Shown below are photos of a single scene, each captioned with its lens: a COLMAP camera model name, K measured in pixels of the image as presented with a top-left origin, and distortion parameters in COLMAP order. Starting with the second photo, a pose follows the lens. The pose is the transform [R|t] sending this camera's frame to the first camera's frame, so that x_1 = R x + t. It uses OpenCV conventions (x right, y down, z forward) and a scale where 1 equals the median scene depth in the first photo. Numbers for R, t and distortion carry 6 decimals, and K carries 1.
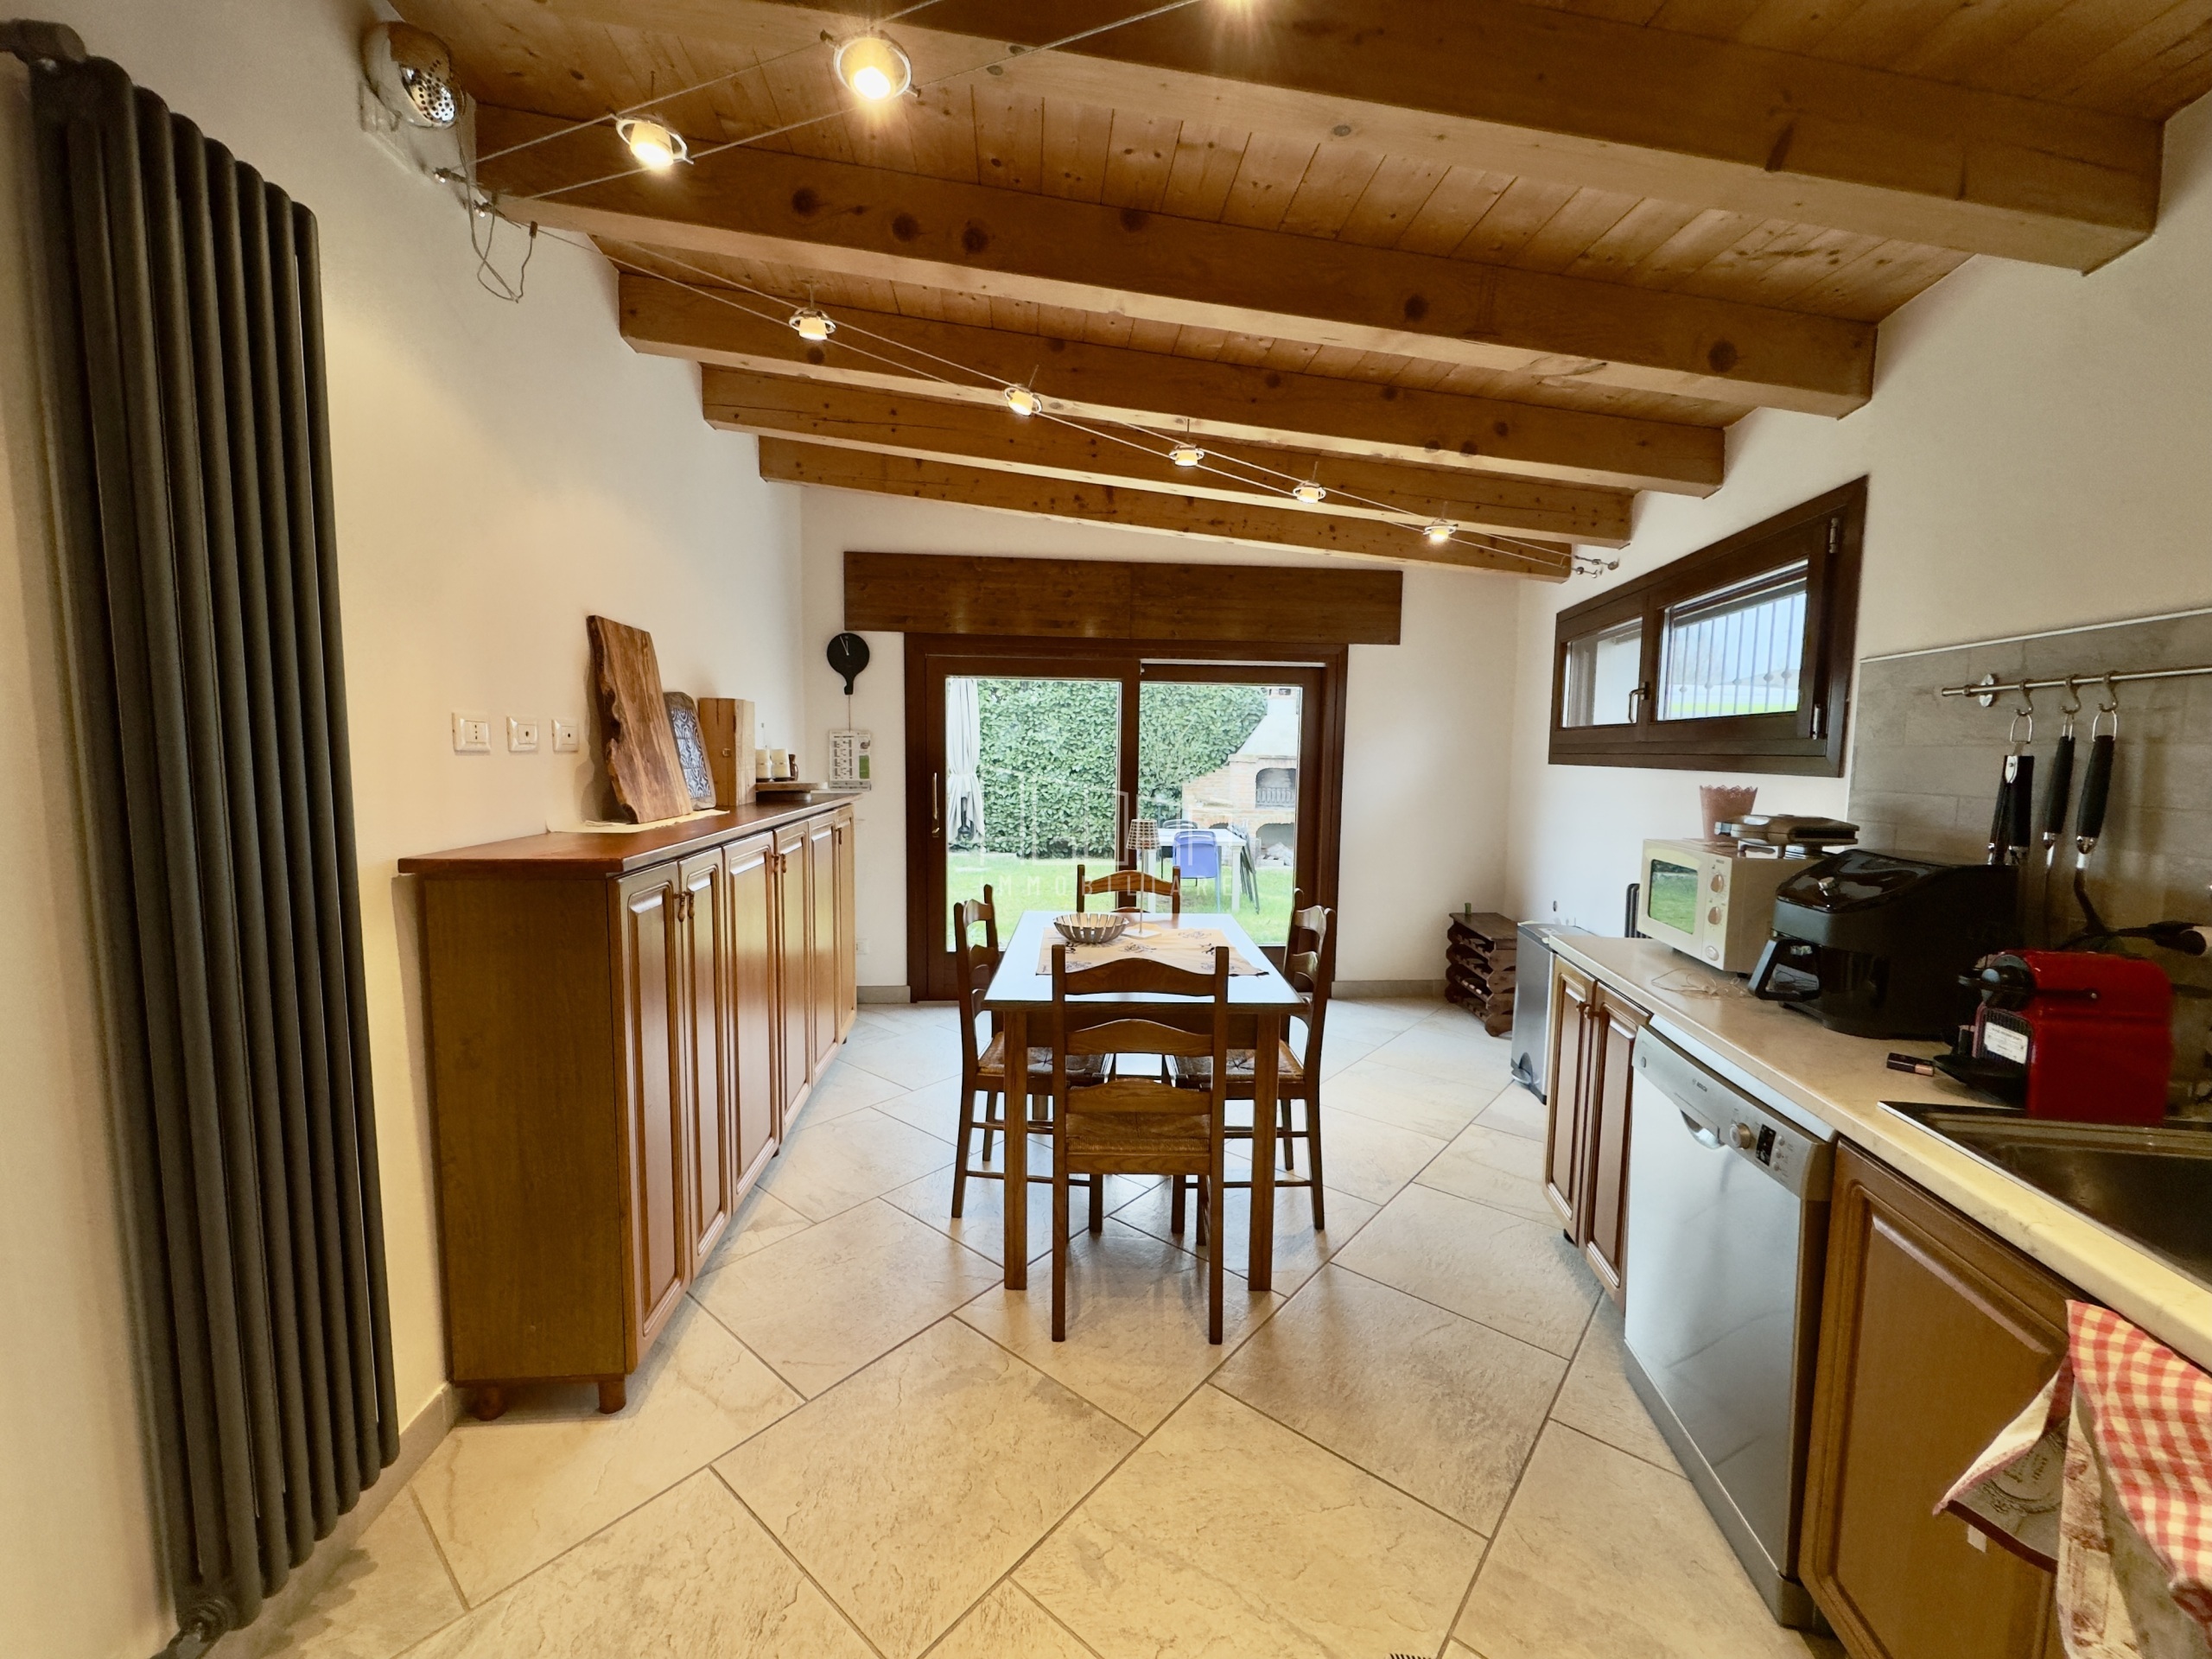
lens RADIAL K [[874.8, 0, 1102.3], [0, 874.8, 831.2], [0, 0, 1]] dist [-0.005071, 0.000524]
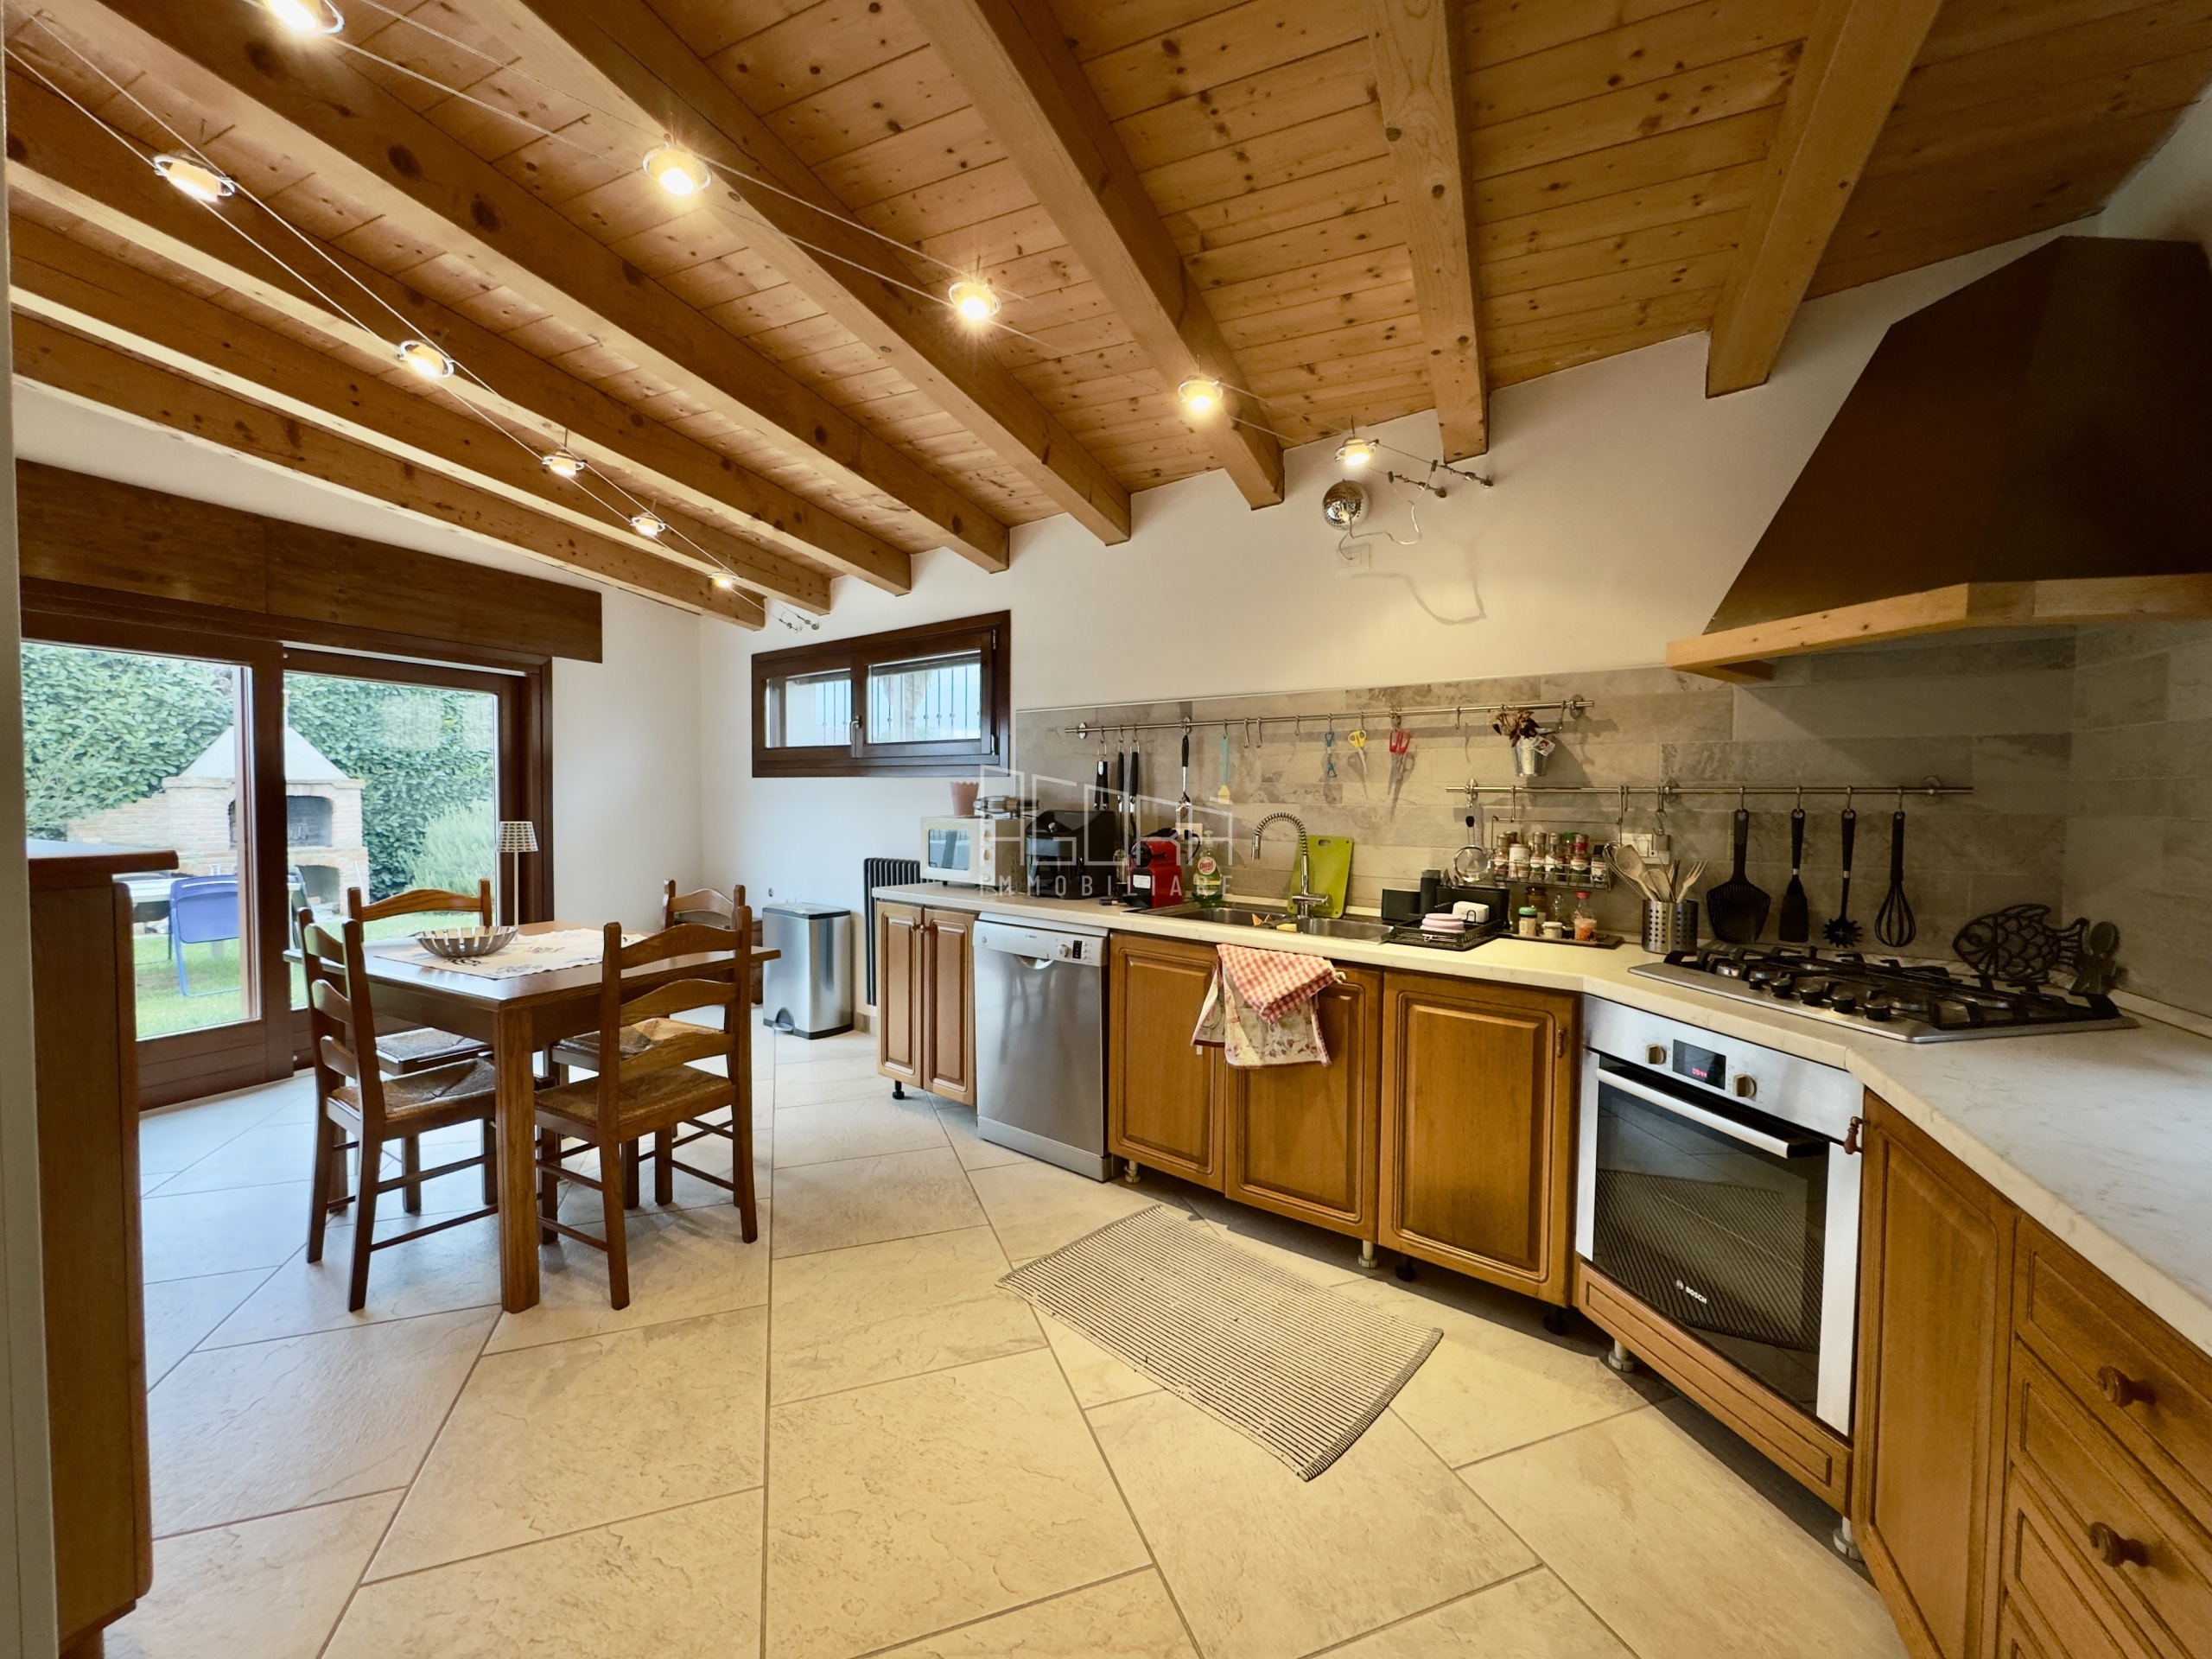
lens RADIAL K [[874.8, 0, 1102.3], [0, 874.8, 831.2], [0, 0, 1]] dist [-0.005071, 0.000524]
pose [[0.492613, -0.042813, 0.869195, -0.489890], [0.074997, 0.997162, 0.006612, 0.042095], [-0.867011, 0.061930, 0.494426, -0.030870]]
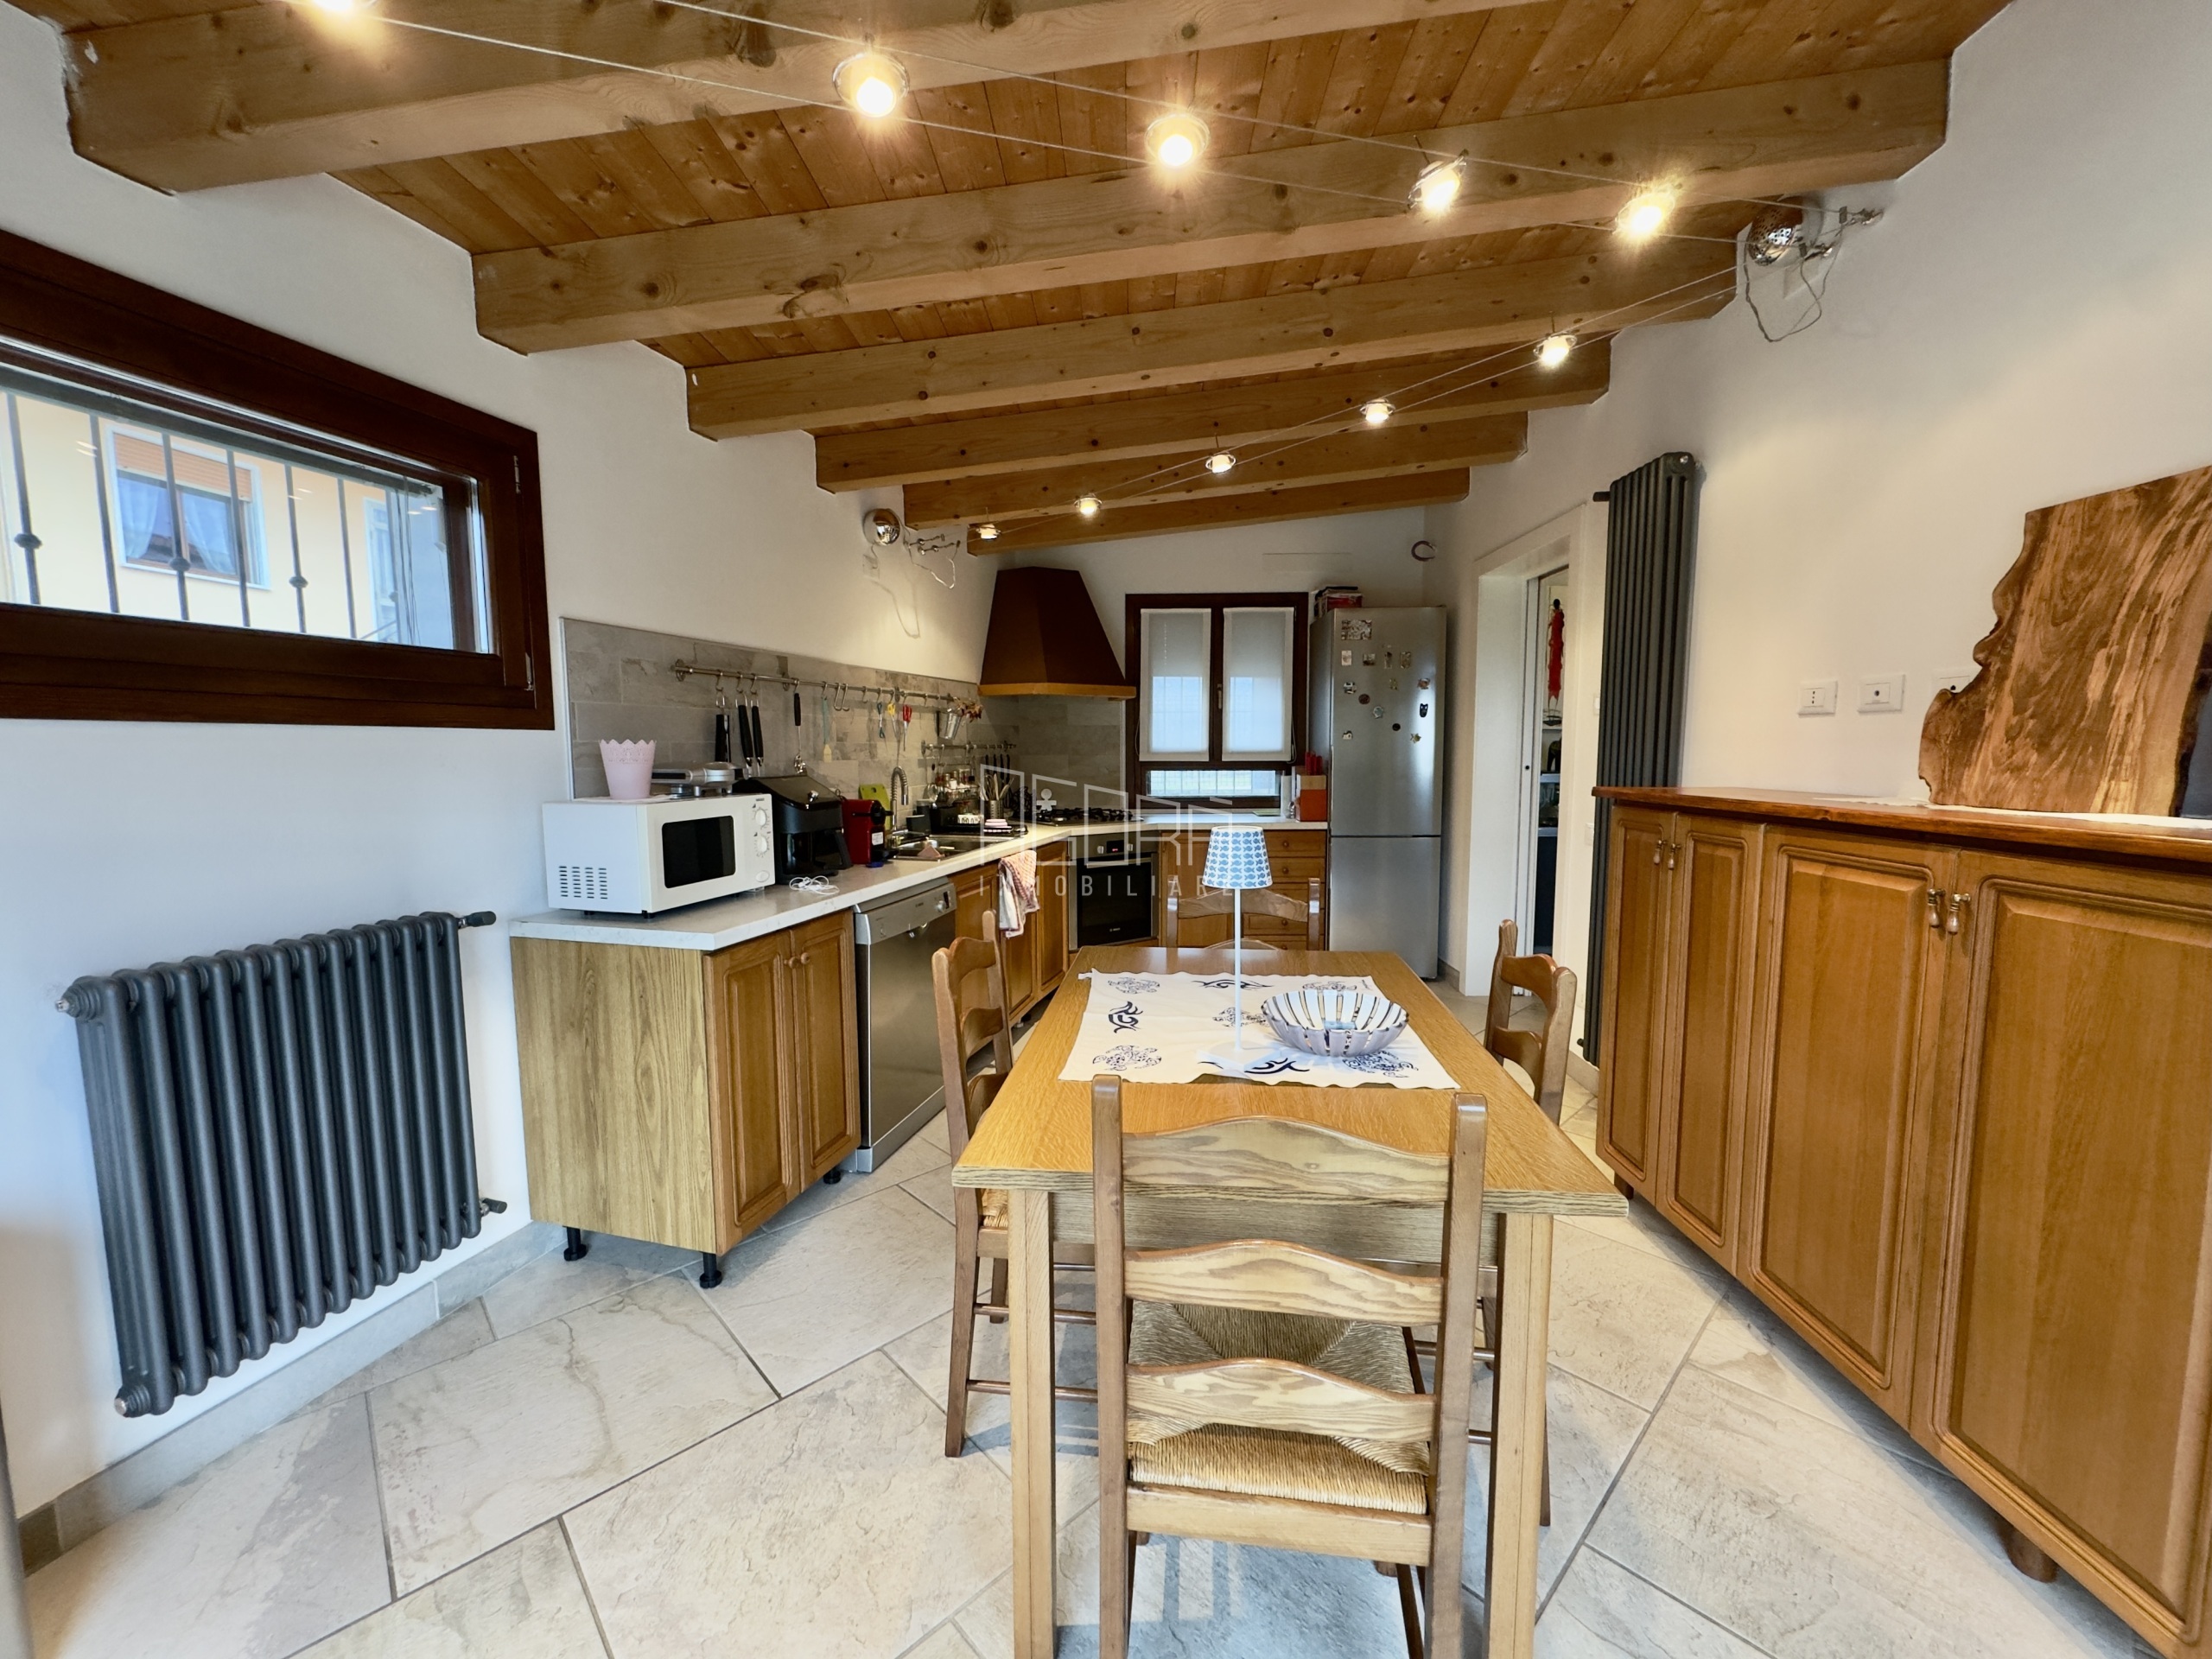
lens RADIAL K [[874.8, 0, 1102.3], [0, 874.8, 831.2], [0, 0, 1]] dist [-0.005071, 0.000524]
pose [[-0.989881, -0.020337, 0.140434, 0.047868], [0.006254, 0.982462, 0.186357, -0.103920], [-0.141761, 0.185349, -0.972394, 1.547038]]
